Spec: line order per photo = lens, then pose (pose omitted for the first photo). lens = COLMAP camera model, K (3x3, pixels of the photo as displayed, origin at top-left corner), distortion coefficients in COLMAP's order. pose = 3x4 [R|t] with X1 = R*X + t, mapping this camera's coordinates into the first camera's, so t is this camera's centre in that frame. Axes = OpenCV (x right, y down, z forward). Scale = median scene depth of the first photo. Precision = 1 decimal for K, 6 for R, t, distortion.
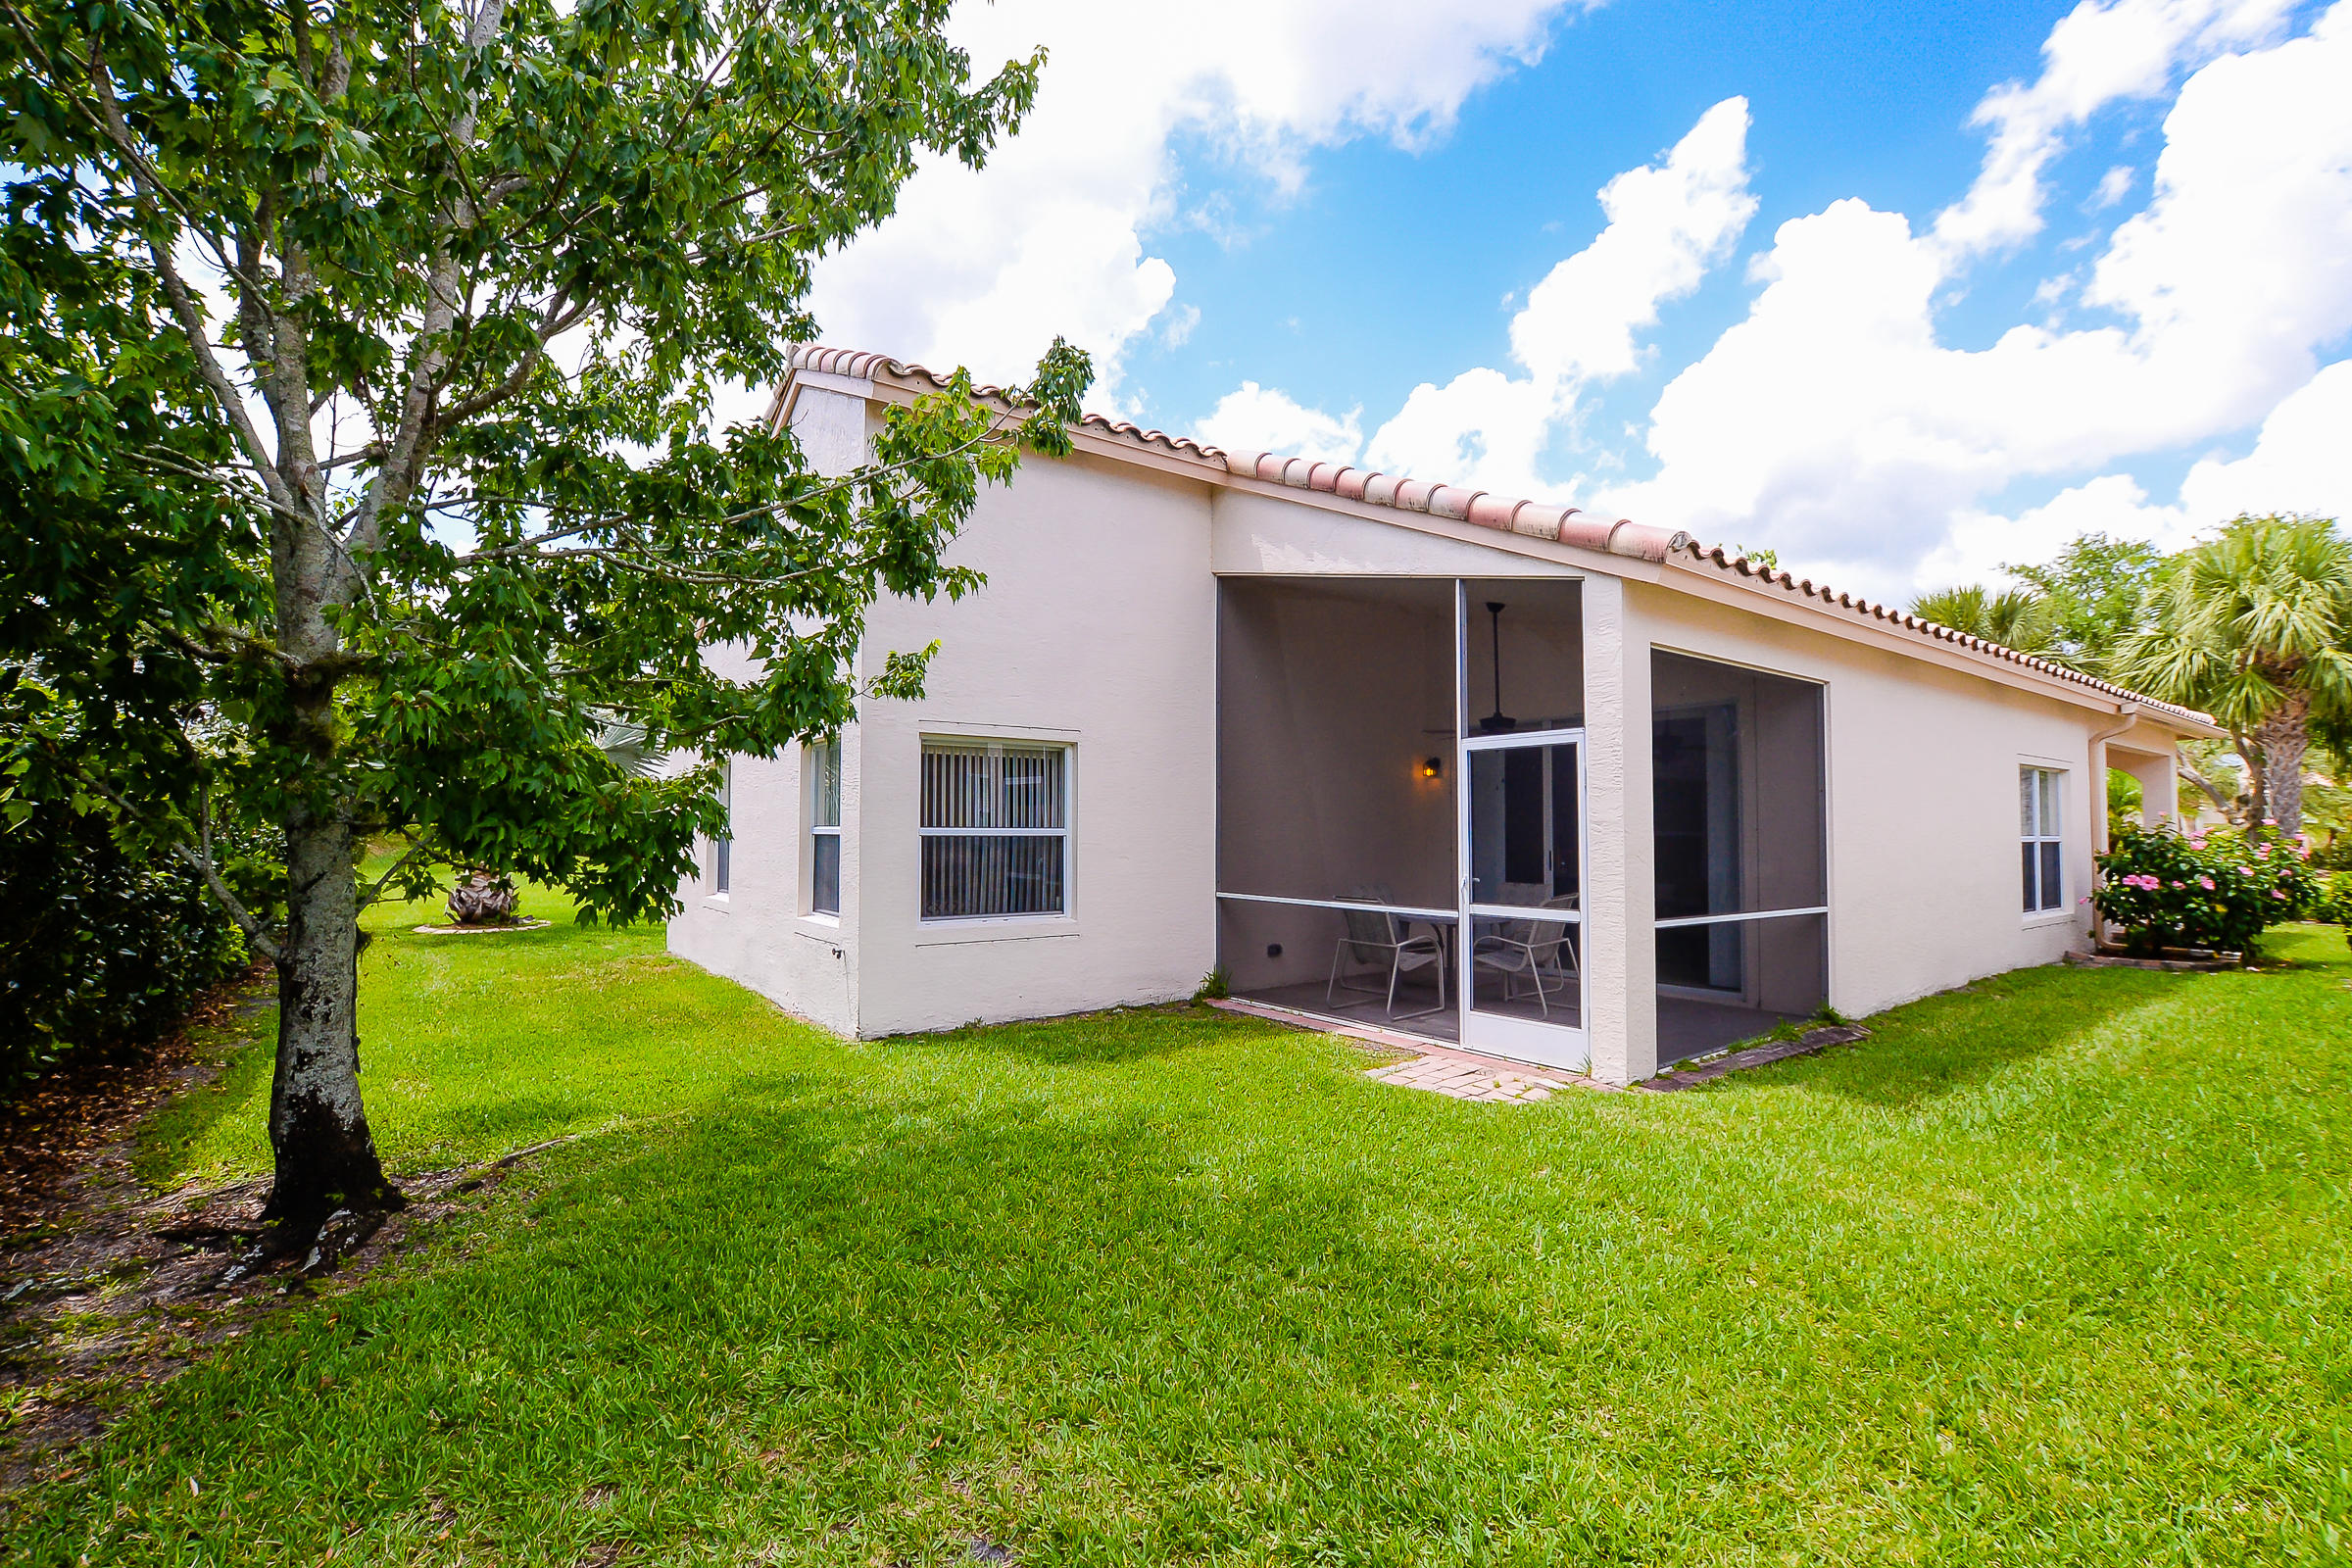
lens RADIAL K [[1031.2, 0, 1219.9], [0, 1031.2, 793.0], [0, 0, 1]] dist [0.000839, 0.000043]
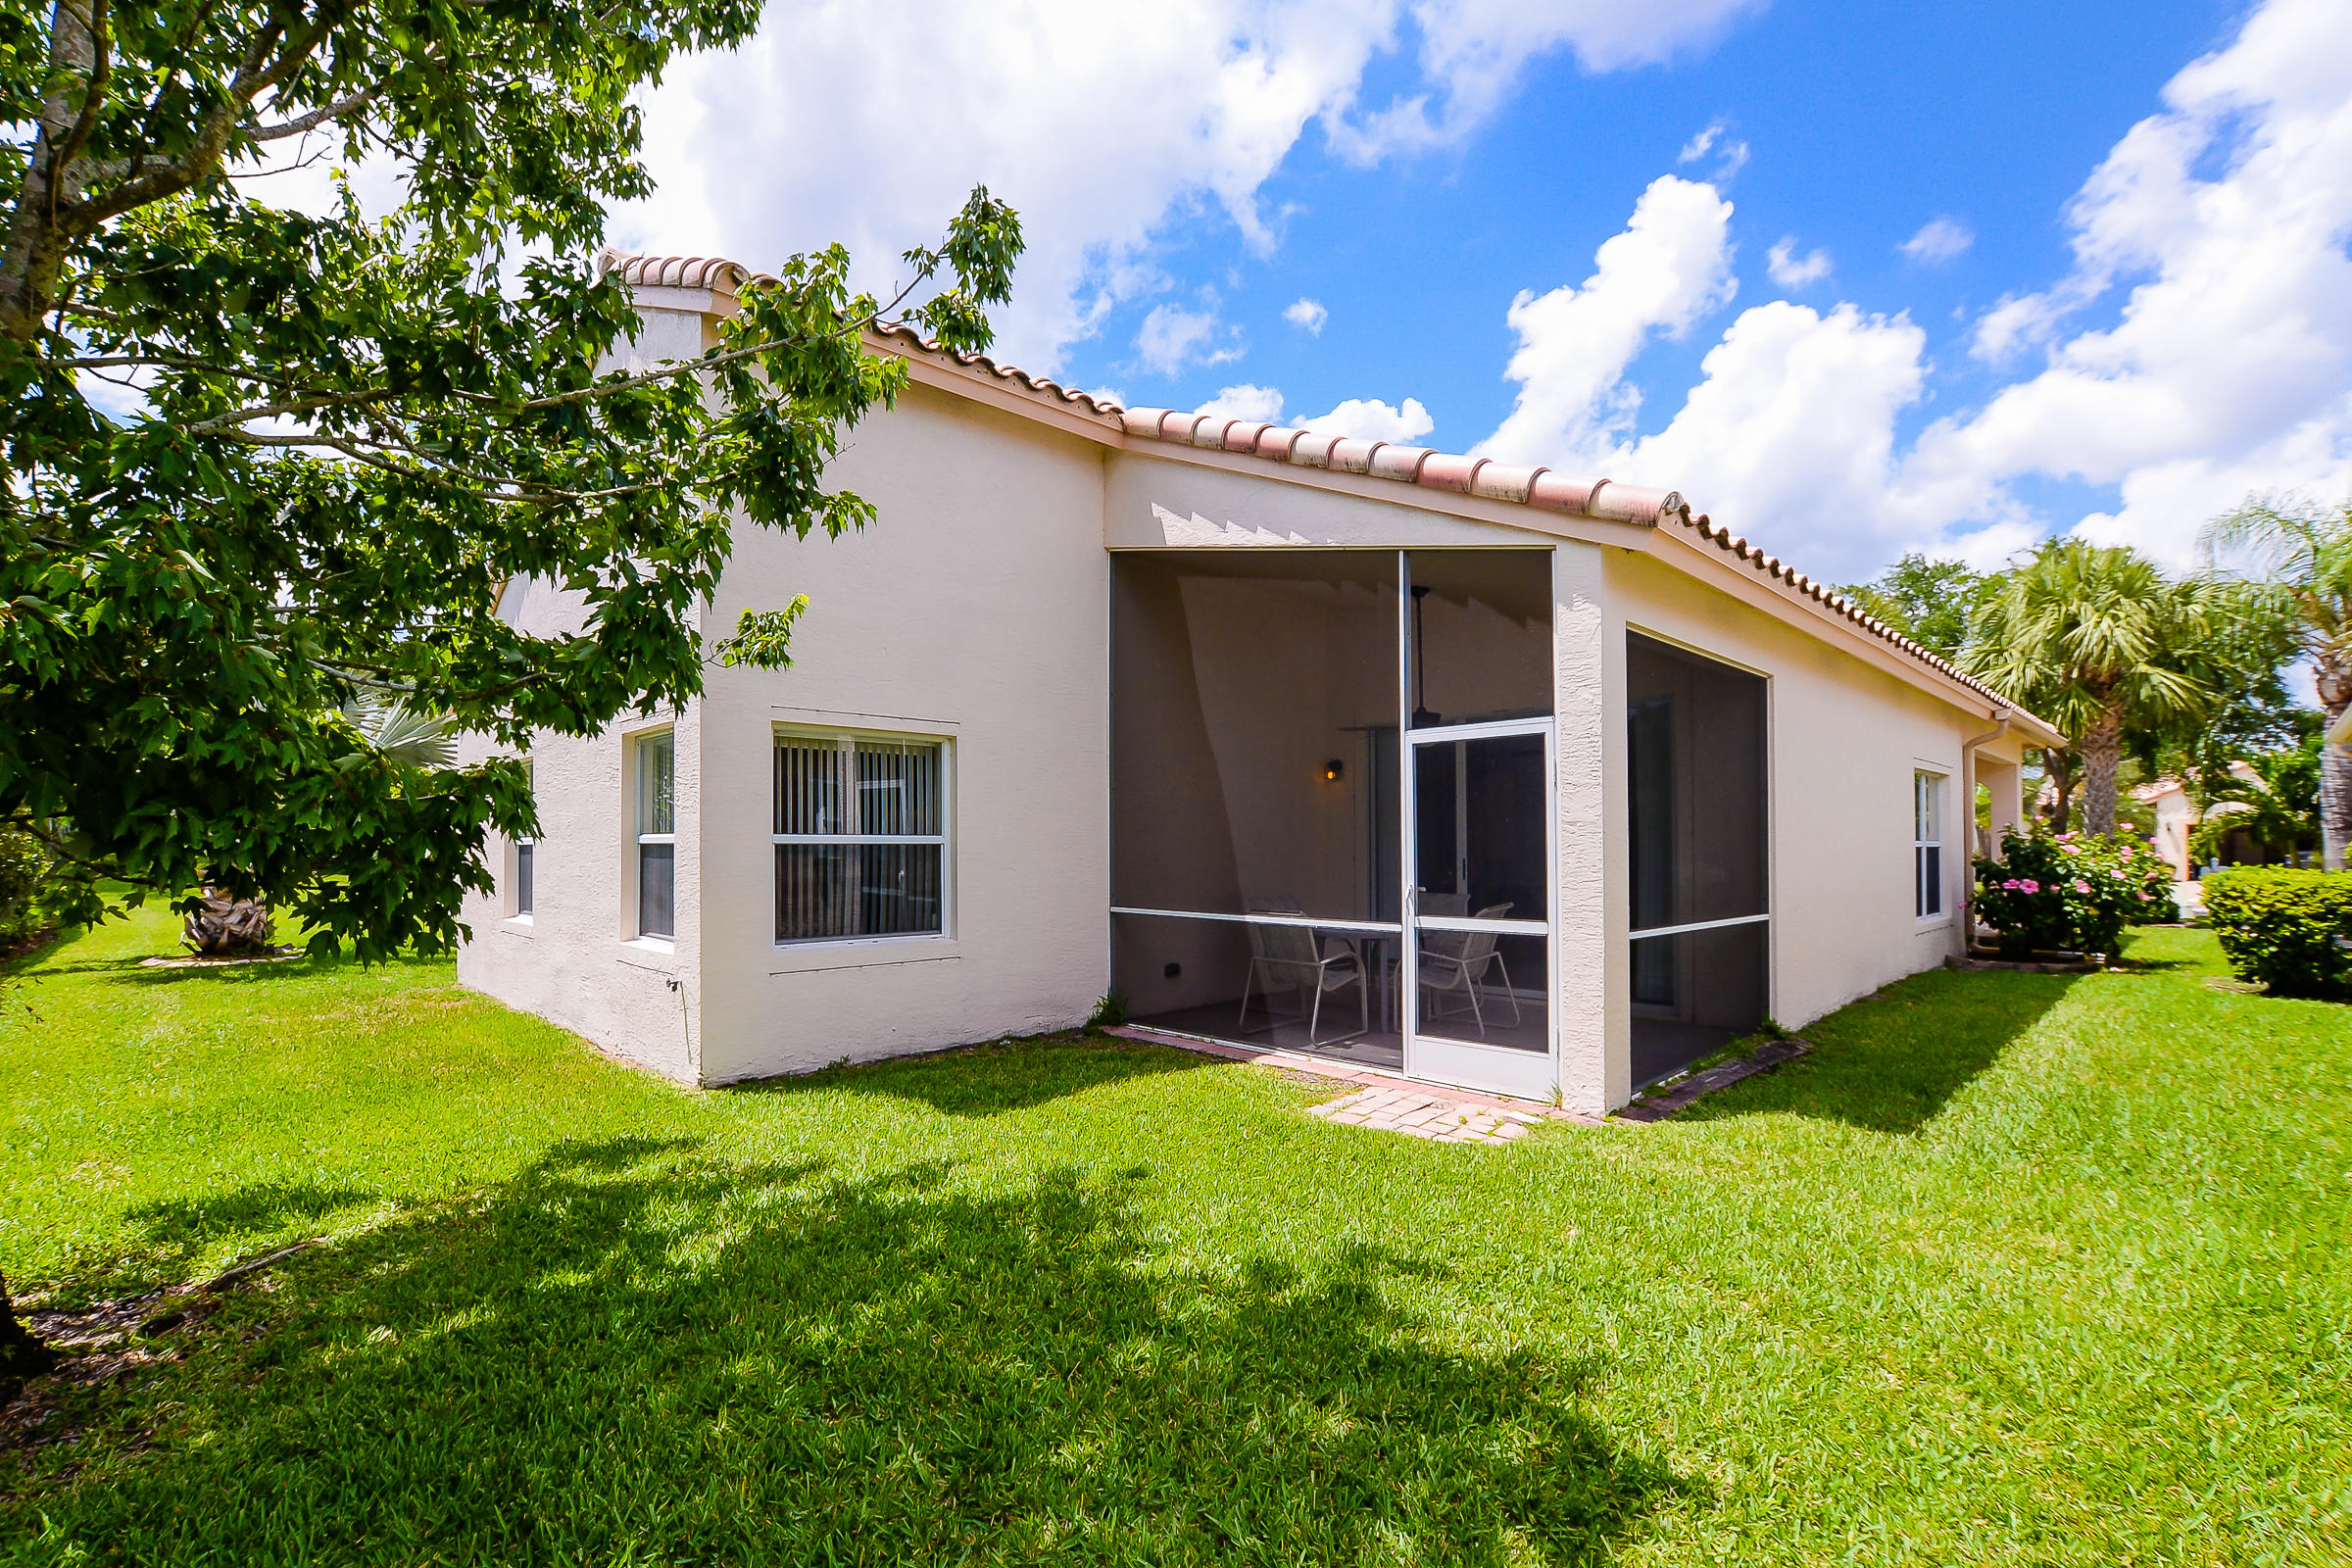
lens RADIAL K [[1043.7, 0, 1175.7], [0, 1043.7, 830.0], [0, 0, 1]] dist [-0.003546, -0.000616]
pose [[0.993822, -0.003782, 0.110919, -0.069888], [0.001396, 0.999766, 0.021582, 0.014605], [-0.110975, -0.021294, 0.993595, 0.139957]]
